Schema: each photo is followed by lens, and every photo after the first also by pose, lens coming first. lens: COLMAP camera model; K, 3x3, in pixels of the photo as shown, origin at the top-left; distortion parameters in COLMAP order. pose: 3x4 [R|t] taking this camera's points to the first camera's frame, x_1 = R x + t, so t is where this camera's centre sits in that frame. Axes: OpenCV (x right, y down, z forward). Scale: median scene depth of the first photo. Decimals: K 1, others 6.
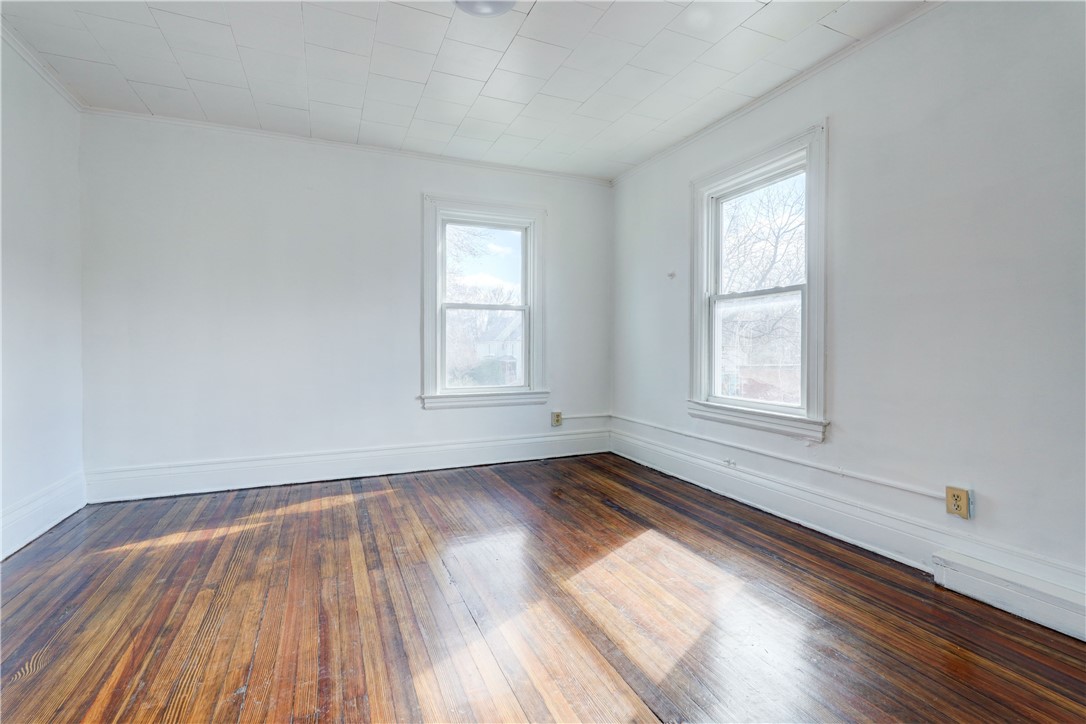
lens RADIAL K [[509.3, 0, 542.5], [0, 509.3, 347.9], [0, 0, 1]] dist [-0.002905, 0.000147]
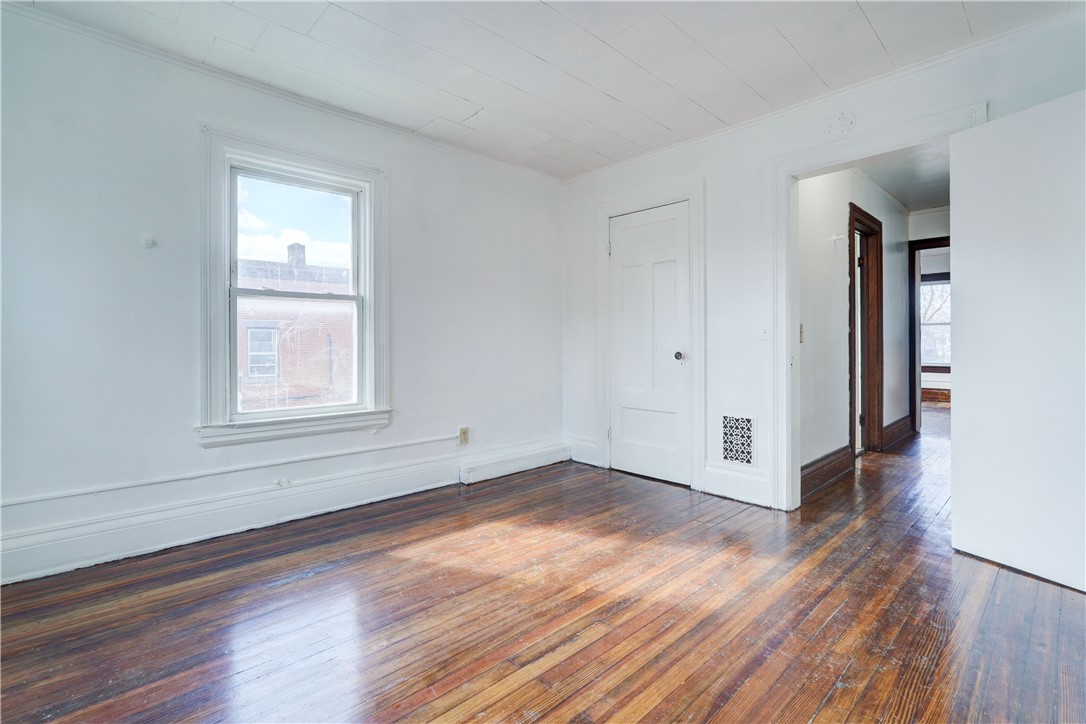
lens RADIAL K [[509.3, 0, 542.5], [0, 509.3, 347.9], [0, 0, 1]] dist [-0.002905, 0.000147]
pose [[-0.366799, -0.002493, 0.930297, -0.918208], [0.008388, 0.999947, 0.005987, -0.015222], [-0.930263, 0.009999, -0.366758, 1.337271]]
